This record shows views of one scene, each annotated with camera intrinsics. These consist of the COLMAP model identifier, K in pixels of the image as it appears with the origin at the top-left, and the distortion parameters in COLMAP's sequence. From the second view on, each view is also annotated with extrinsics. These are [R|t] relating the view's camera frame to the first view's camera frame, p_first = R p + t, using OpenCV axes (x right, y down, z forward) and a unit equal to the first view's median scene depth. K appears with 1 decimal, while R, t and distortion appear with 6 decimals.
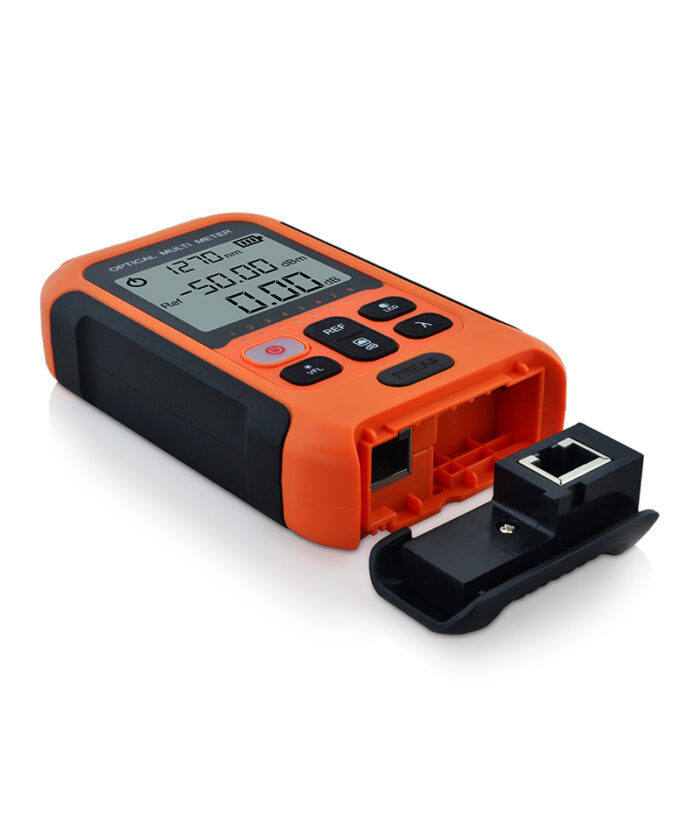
lens RADIAL K [[1946.3, 0, 350.0], [0, 1946.3, 407.0], [0, 0, 1]] dist [-0.503191, 0.125433]
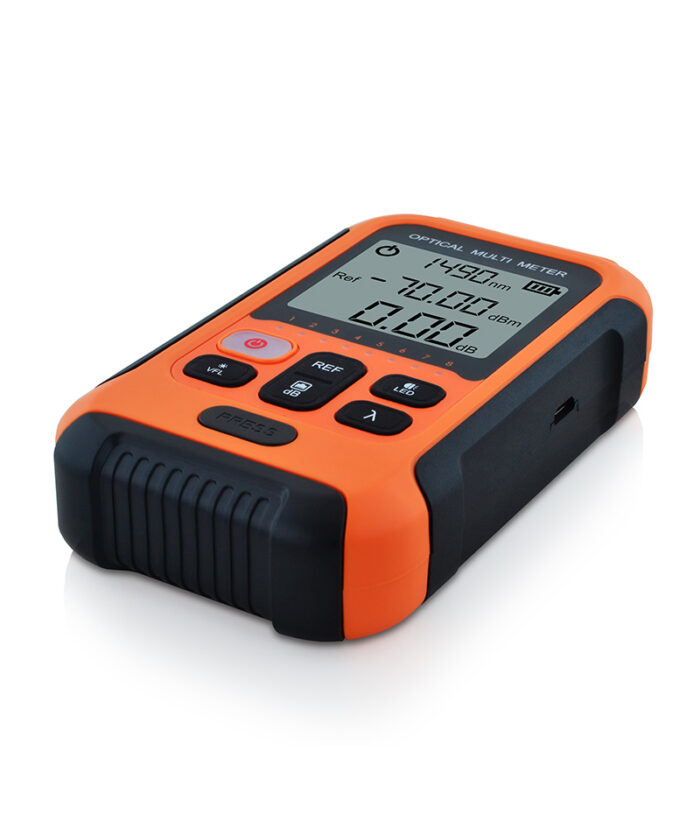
lens RADIAL K [[1946.3, 0, 350.0], [0, 1946.3, 407.0], [0, 0, 1]] dist [-0.503191, 0.125433]
pose [[0.294187, 0.479274, -0.826892, 0.683131], [-0.451939, 0.832098, 0.321503, -0.293072], [0.842143, 0.279122, 0.461395, 0.594613]]
